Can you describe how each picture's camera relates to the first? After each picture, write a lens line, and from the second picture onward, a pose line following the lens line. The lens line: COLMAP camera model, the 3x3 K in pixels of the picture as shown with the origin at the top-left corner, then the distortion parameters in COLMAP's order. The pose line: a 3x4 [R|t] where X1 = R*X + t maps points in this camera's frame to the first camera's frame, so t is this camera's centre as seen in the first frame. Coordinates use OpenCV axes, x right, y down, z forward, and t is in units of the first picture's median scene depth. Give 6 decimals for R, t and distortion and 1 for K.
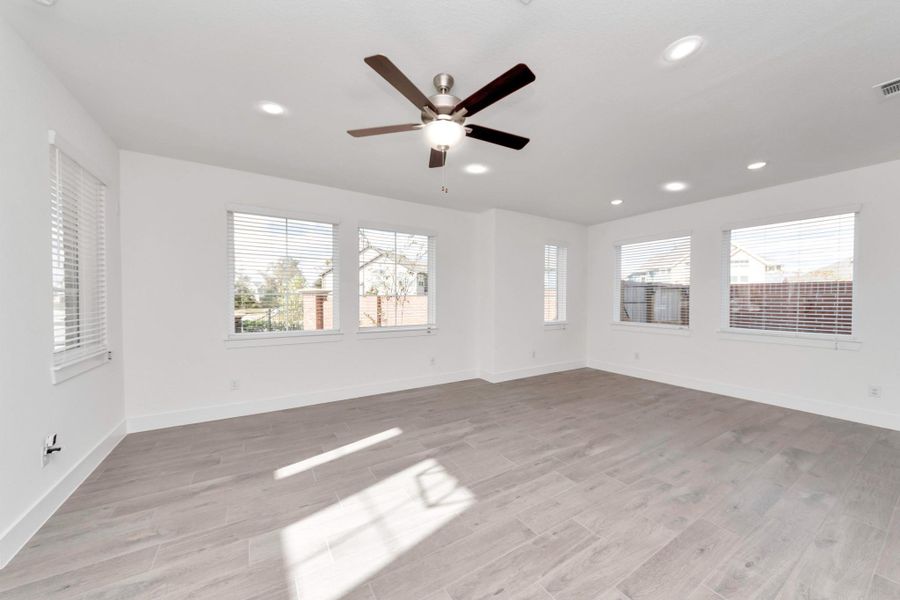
lens RADIAL K [[321.4, 0, 446.4], [0, 321.4, 299.9], [0, 0, 1]] dist [-0.001134, -0.000605]
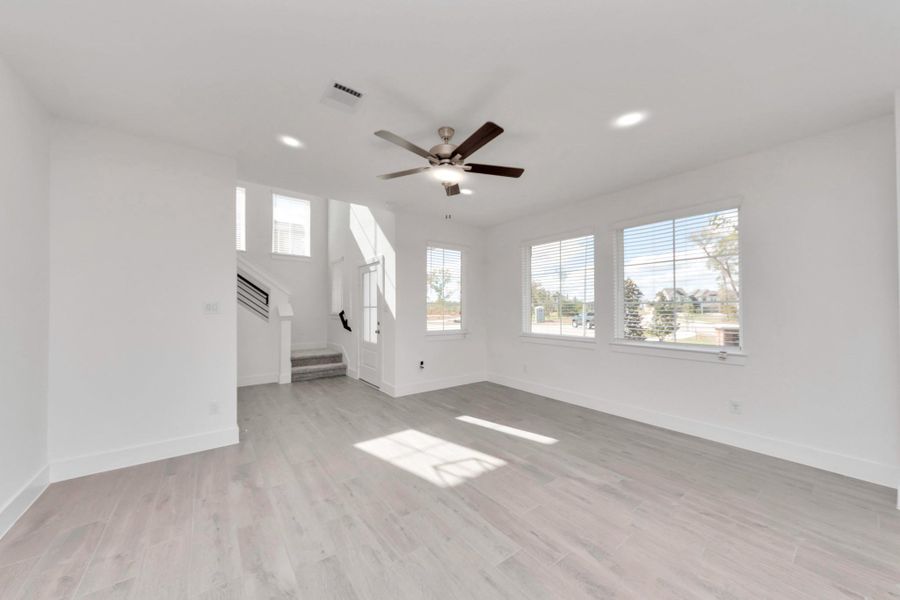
lens RADIAL K [[321.4, 0, 449.8], [0, 321.4, 303.9], [0, 0, 1]] dist [-0.001134, -0.000605]
pose [[0.096714, -0.014838, -0.995202, 1.016518], [-0.007144, 0.999853, -0.015602, 0.008822], [0.995287, 0.008619, 0.096594, 0.760102]]
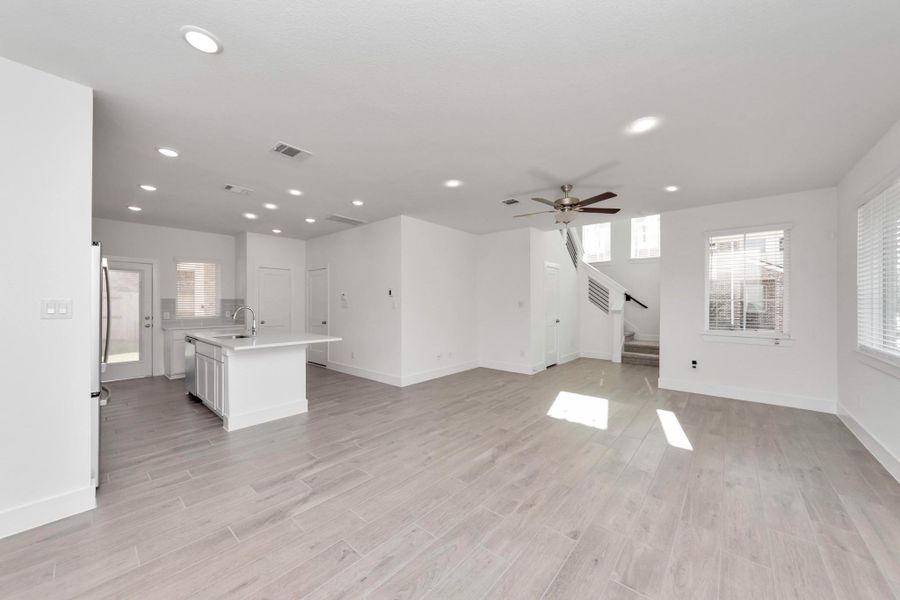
lens RADIAL K [[321.4, 0, 448.1], [0, 321.4, 301.7], [0, 0, 1]] dist [-0.001134, -0.000605]
pose [[-0.952764, -0.003632, -0.303689, 1.003909], [-0.005879, 0.999962, 0.006487, -0.022010], [0.303654, 0.007966, -0.952749, 2.155946]]
